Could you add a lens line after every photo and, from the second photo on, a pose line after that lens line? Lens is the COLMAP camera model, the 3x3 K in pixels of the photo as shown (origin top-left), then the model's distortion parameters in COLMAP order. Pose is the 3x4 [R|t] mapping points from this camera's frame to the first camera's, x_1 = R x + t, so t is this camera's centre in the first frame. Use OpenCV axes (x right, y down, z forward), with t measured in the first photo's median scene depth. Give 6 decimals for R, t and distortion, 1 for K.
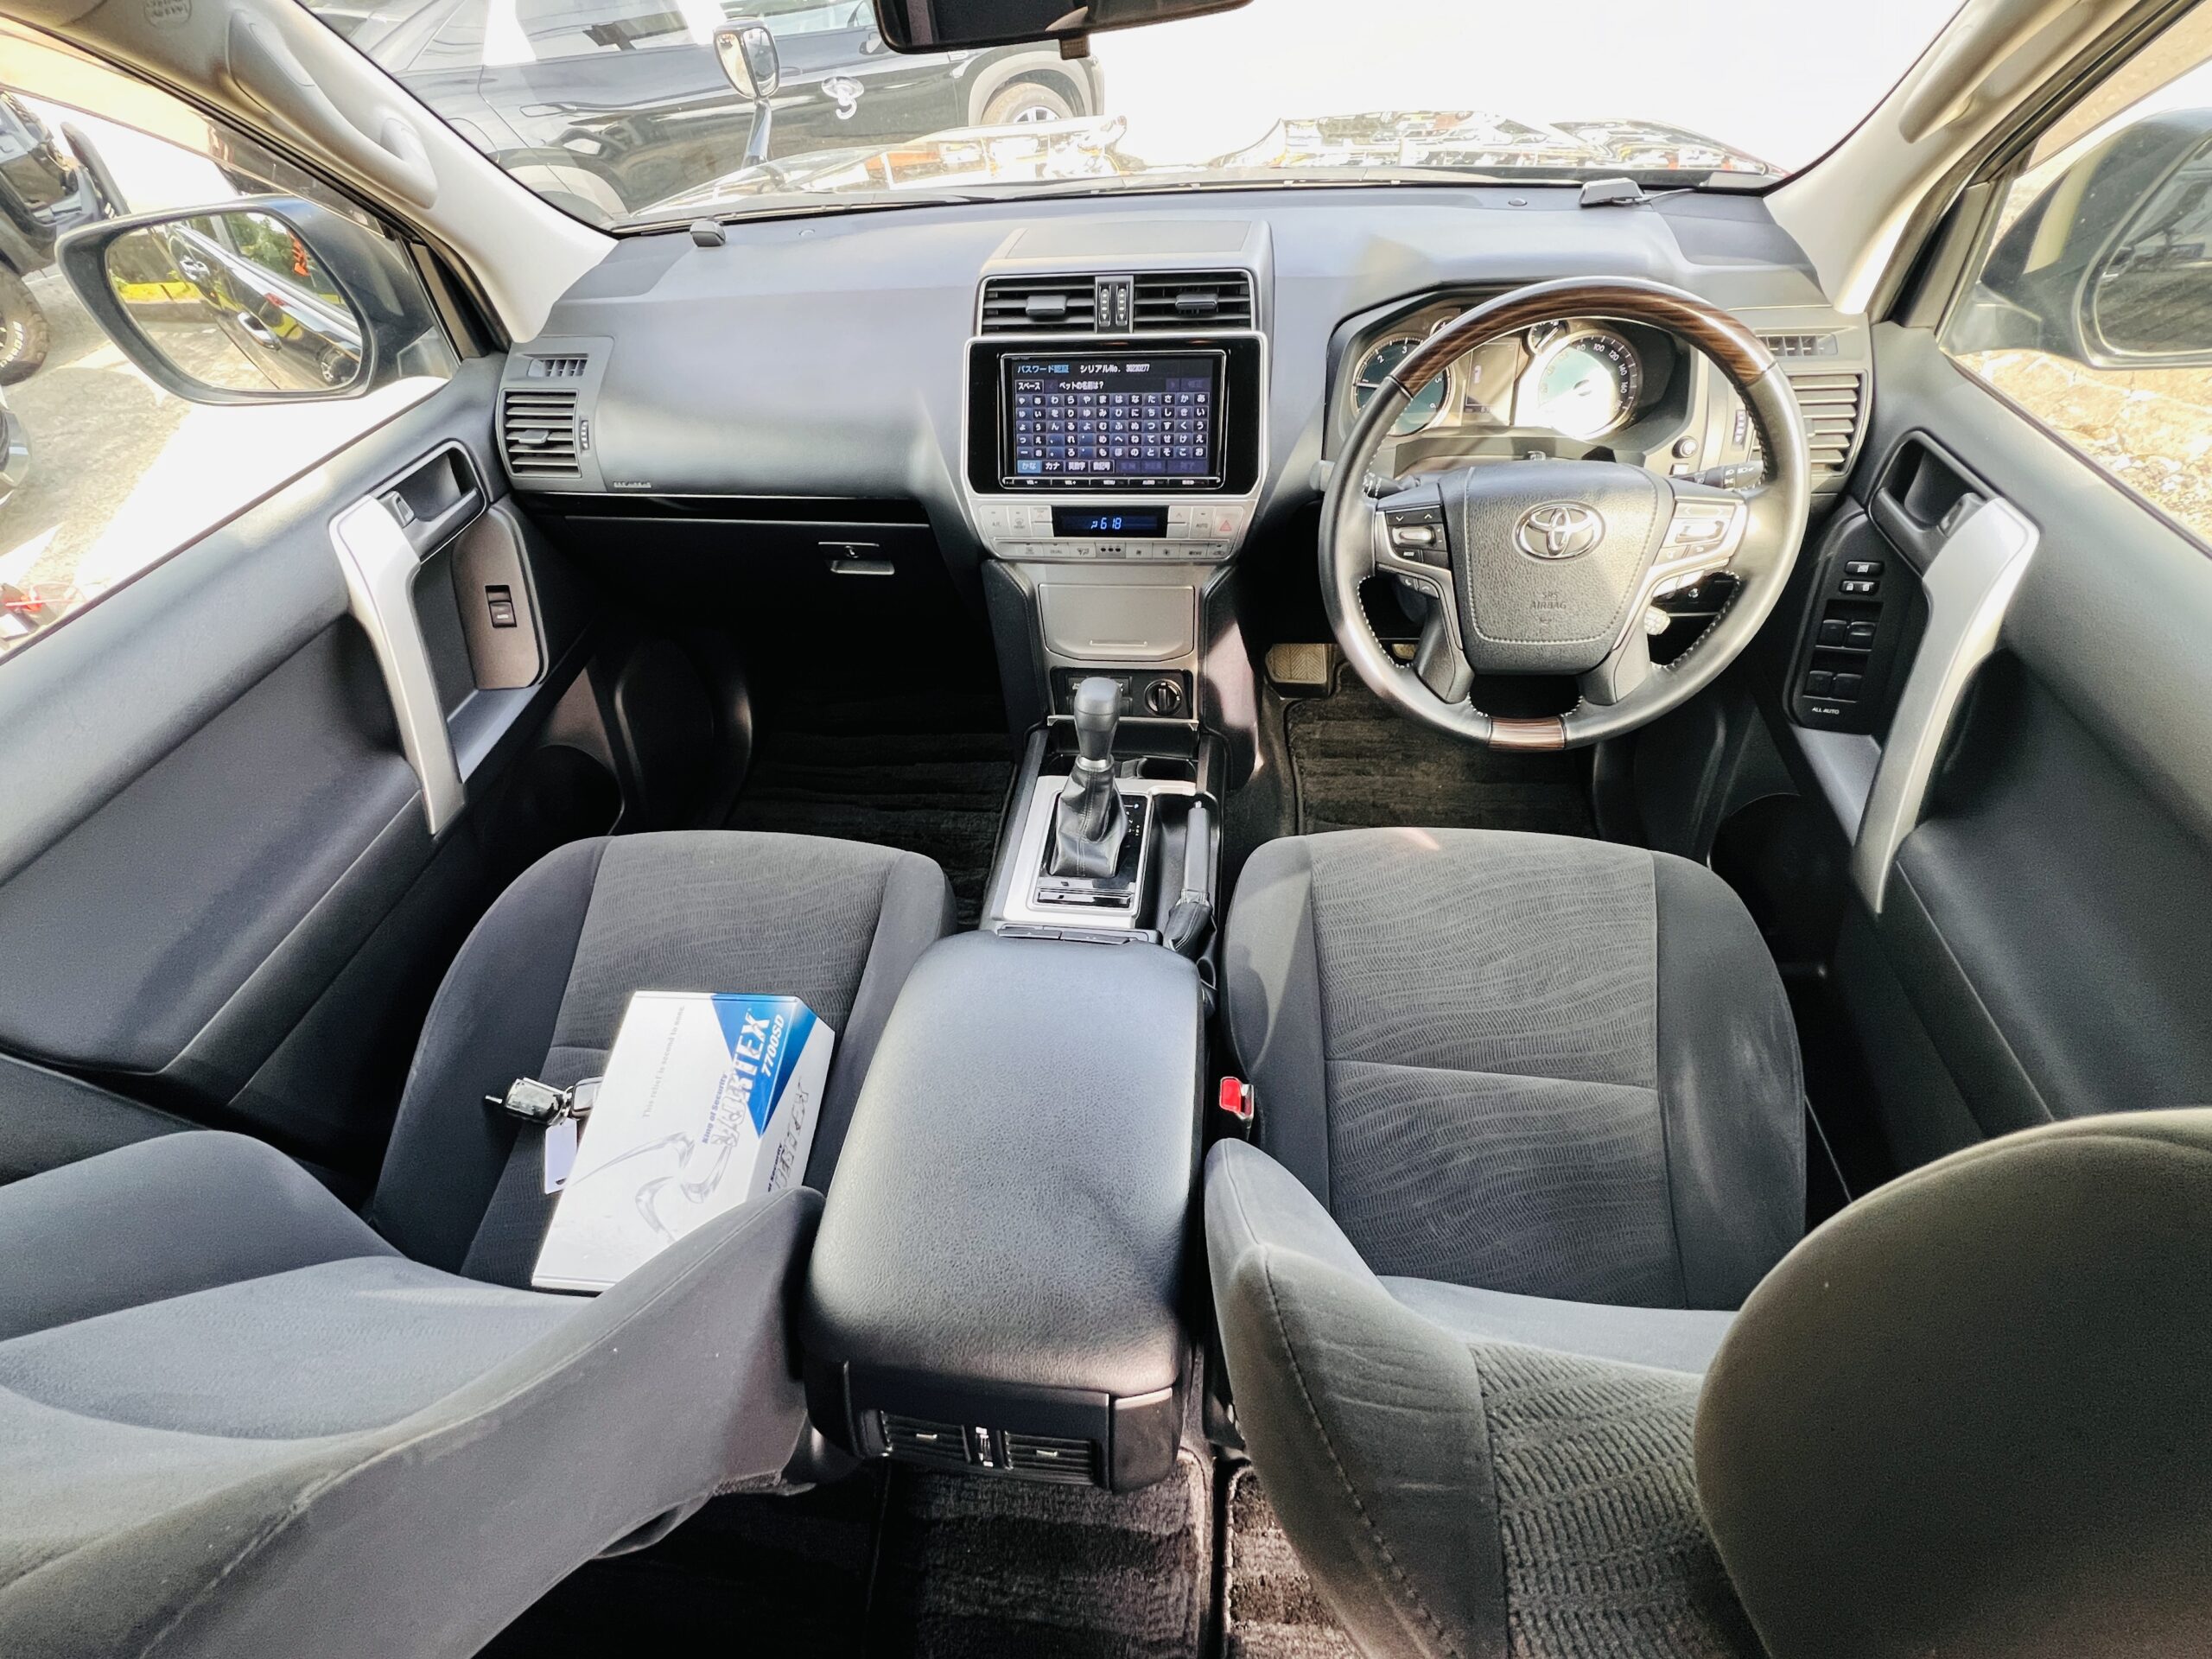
lens RADIAL K [[976.7, 0, 1101.6], [0, 976.7, 832.7], [0, 0, 1]] dist [-0.000975, 0.001439]
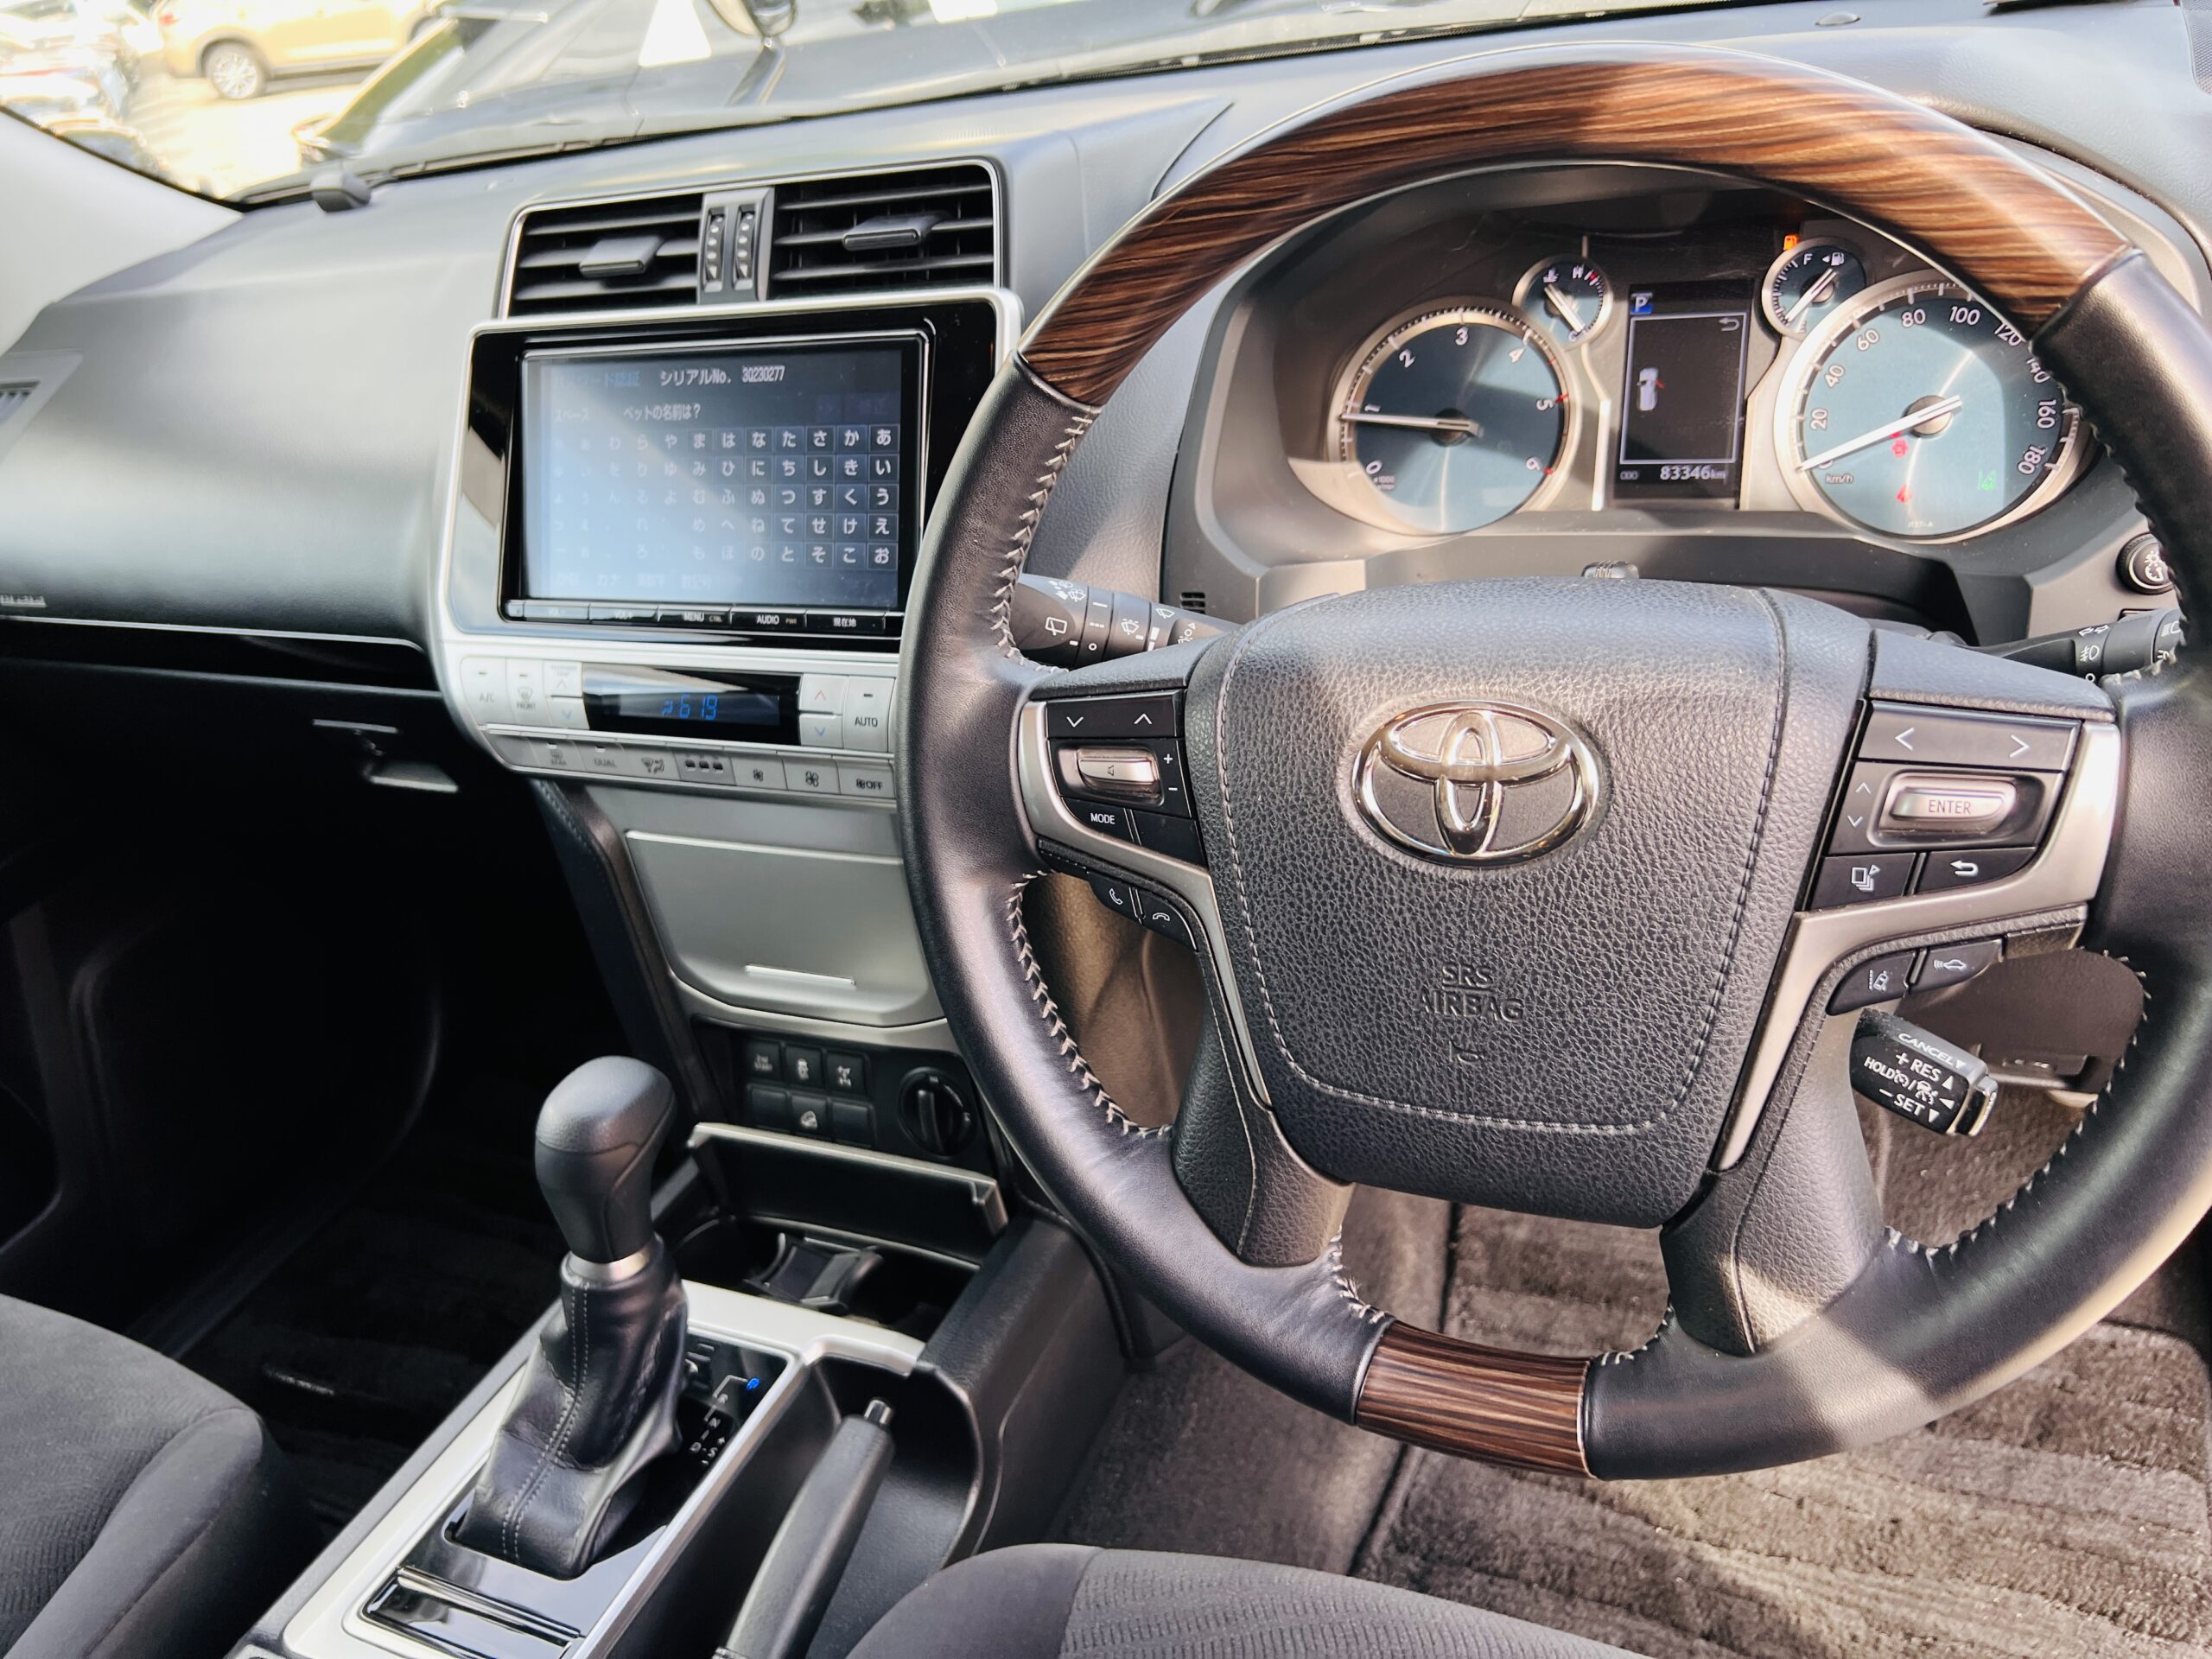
lens RADIAL K [[1725.6, 0, 1111.8], [0, 1725.6, 825.5], [0, 0, 1]] dist [0.003160, -0.004258]
pose [[0.947188, 0.067712, -0.313449, 0.443303], [-0.142446, 0.964567, -0.222079, -0.127326], [0.287305, 0.255000, 0.923272, 0.373876]]
